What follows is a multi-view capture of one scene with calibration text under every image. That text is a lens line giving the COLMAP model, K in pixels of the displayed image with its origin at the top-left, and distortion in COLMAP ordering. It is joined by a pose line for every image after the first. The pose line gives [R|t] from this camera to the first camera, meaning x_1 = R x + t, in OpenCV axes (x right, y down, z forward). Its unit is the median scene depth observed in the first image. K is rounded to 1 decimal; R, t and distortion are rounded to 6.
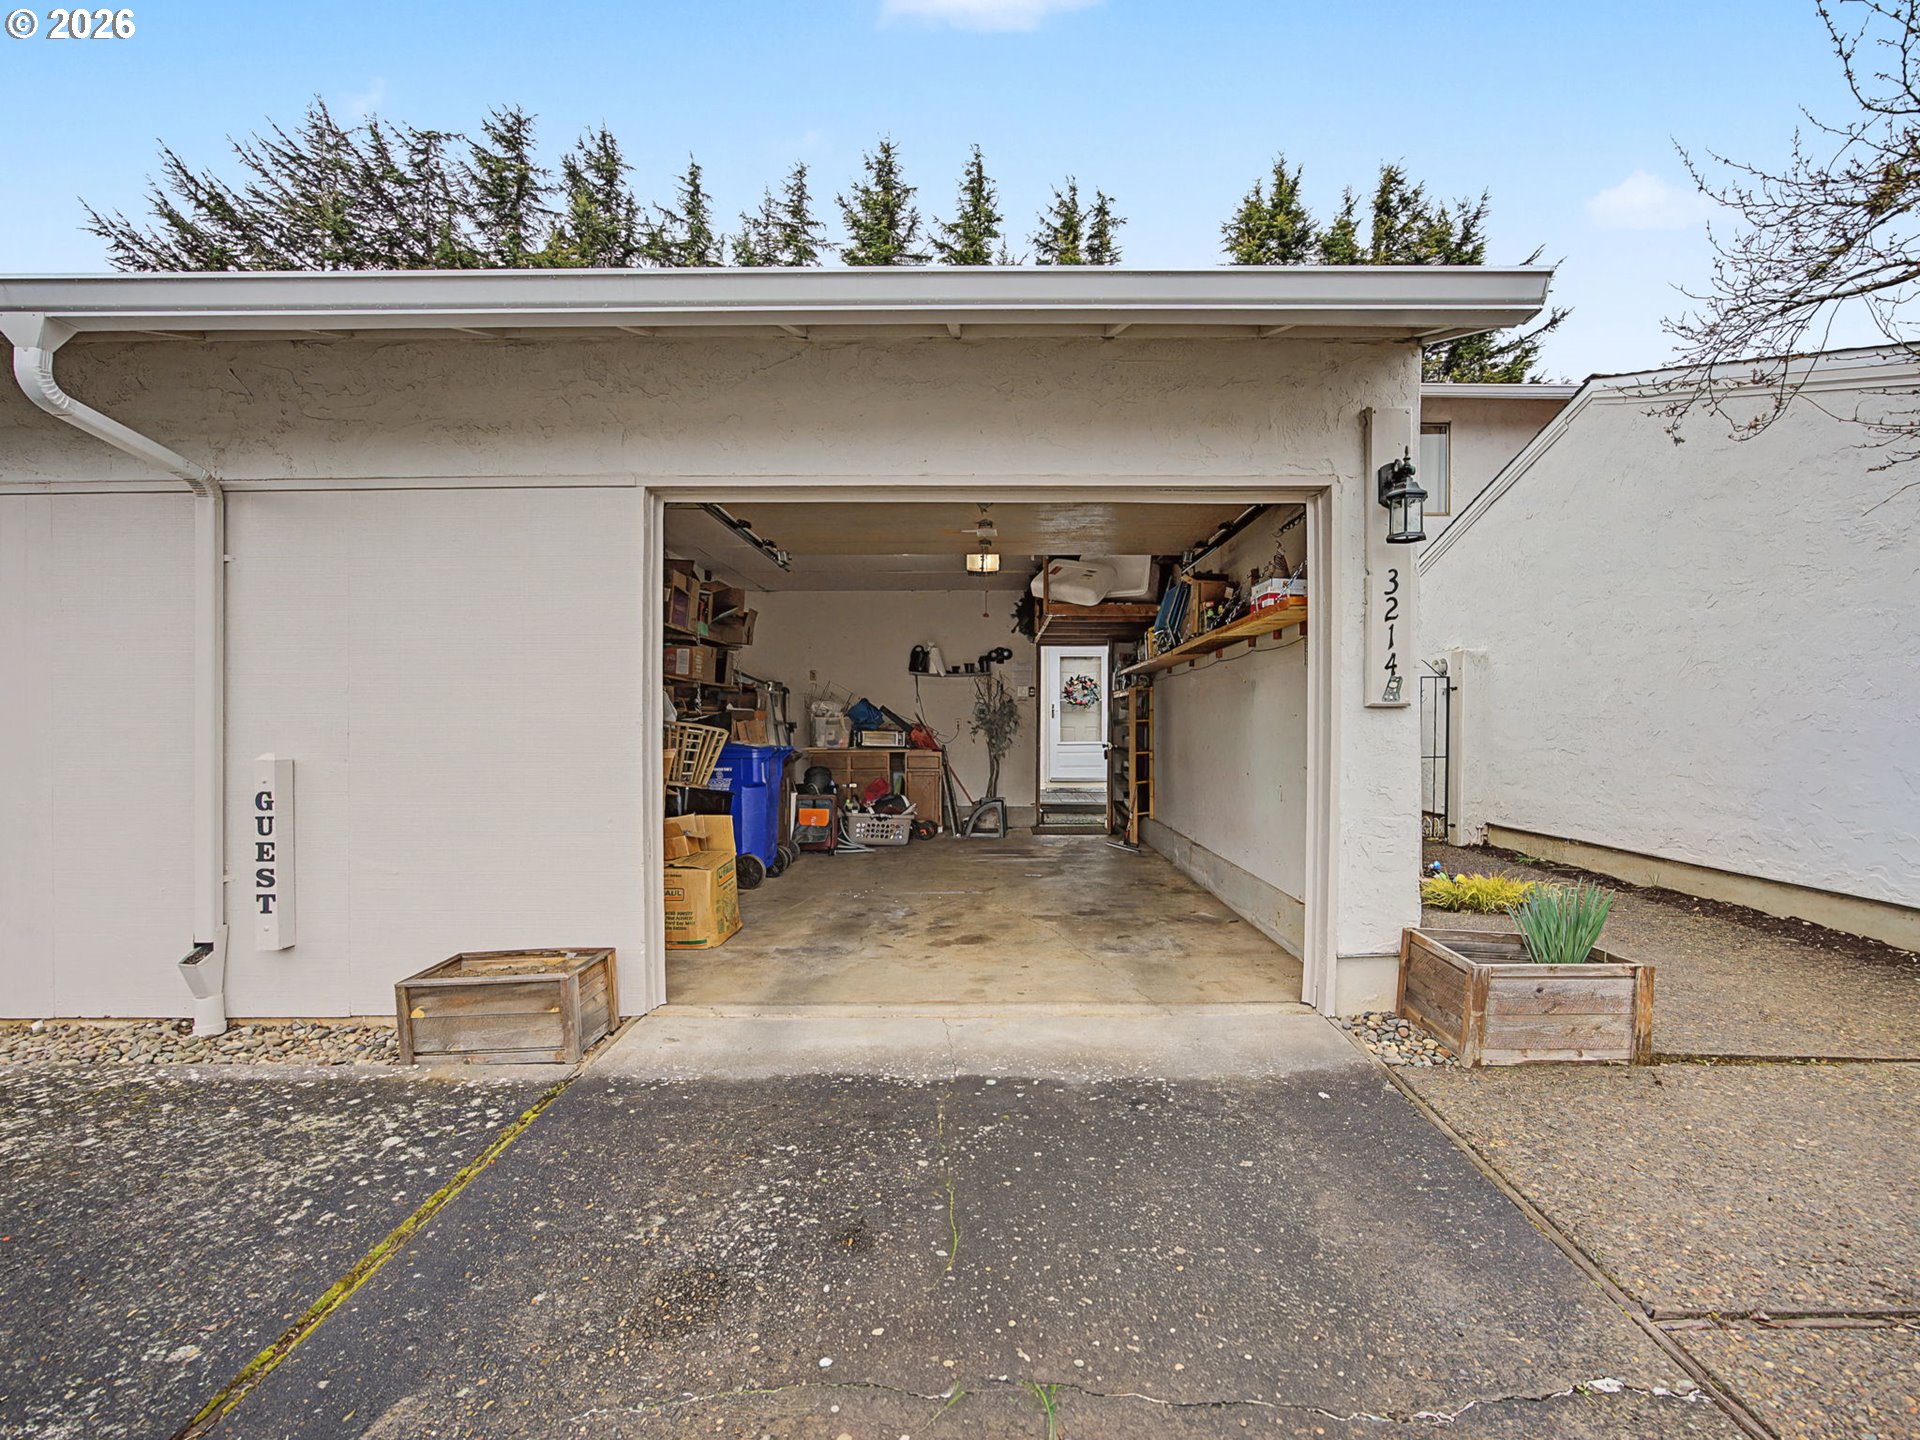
lens RADIAL K [[866.6, 0, 962.4], [0, 866.6, 747.3], [0, 0, 1]] dist [-0.021225, 0.000221]
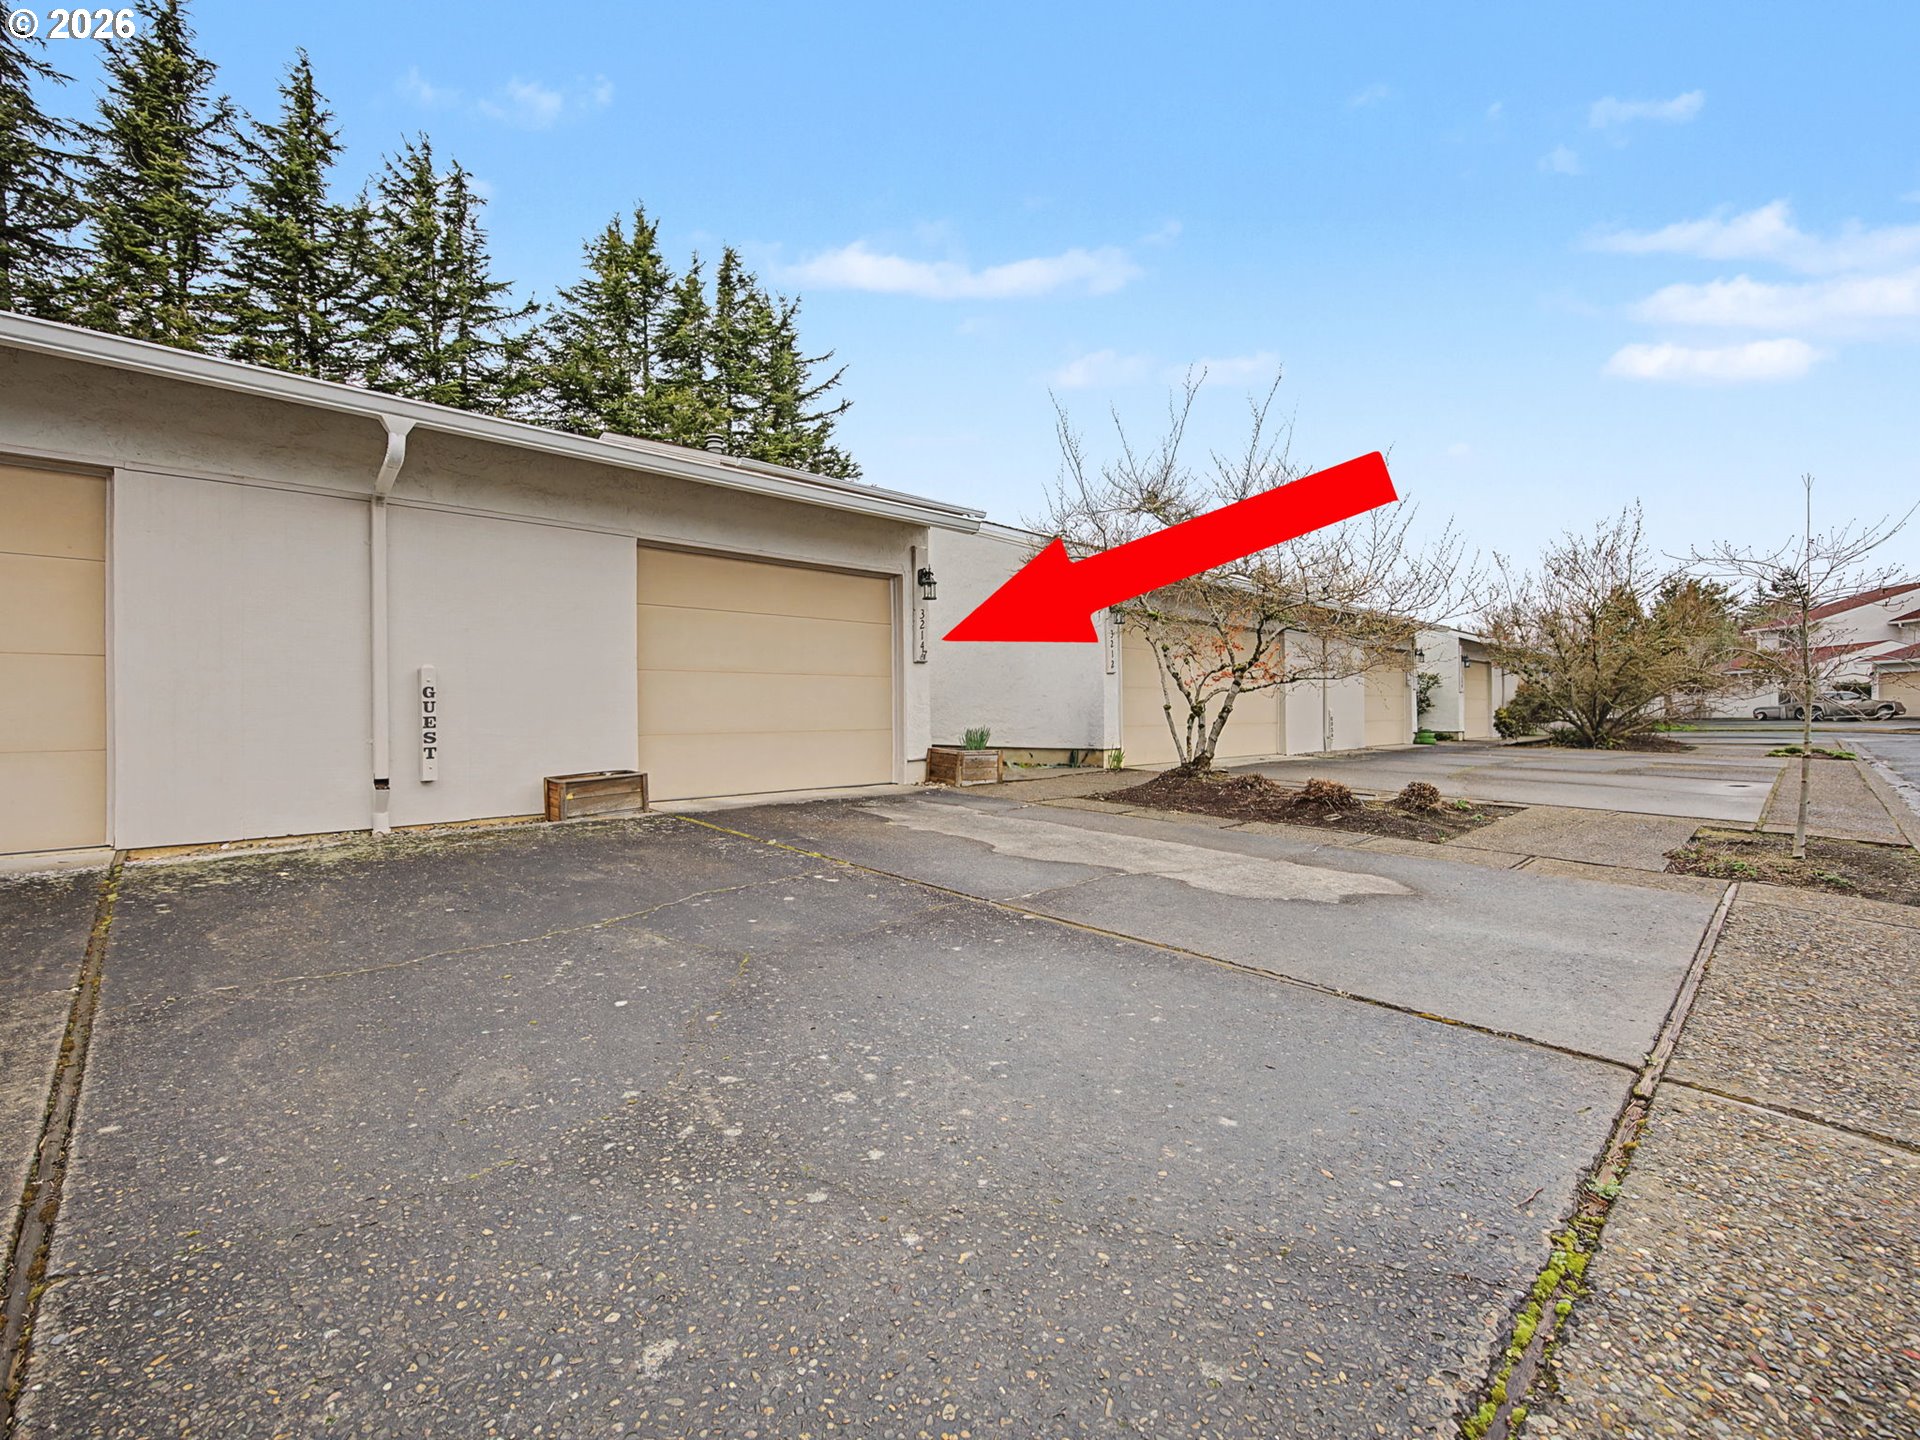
lens RADIAL K [[854.6, 0, 960.0], [0, 854.6, 720.0], [0, 0, 1]] dist [-0.000573, 0.000747]
pose [[0.720007, -0.009811, 0.693898, -0.116759], [0.024508, 0.999636, -0.011296, 0.015414], [-0.693534, 0.025139, 0.719985, -0.089731]]
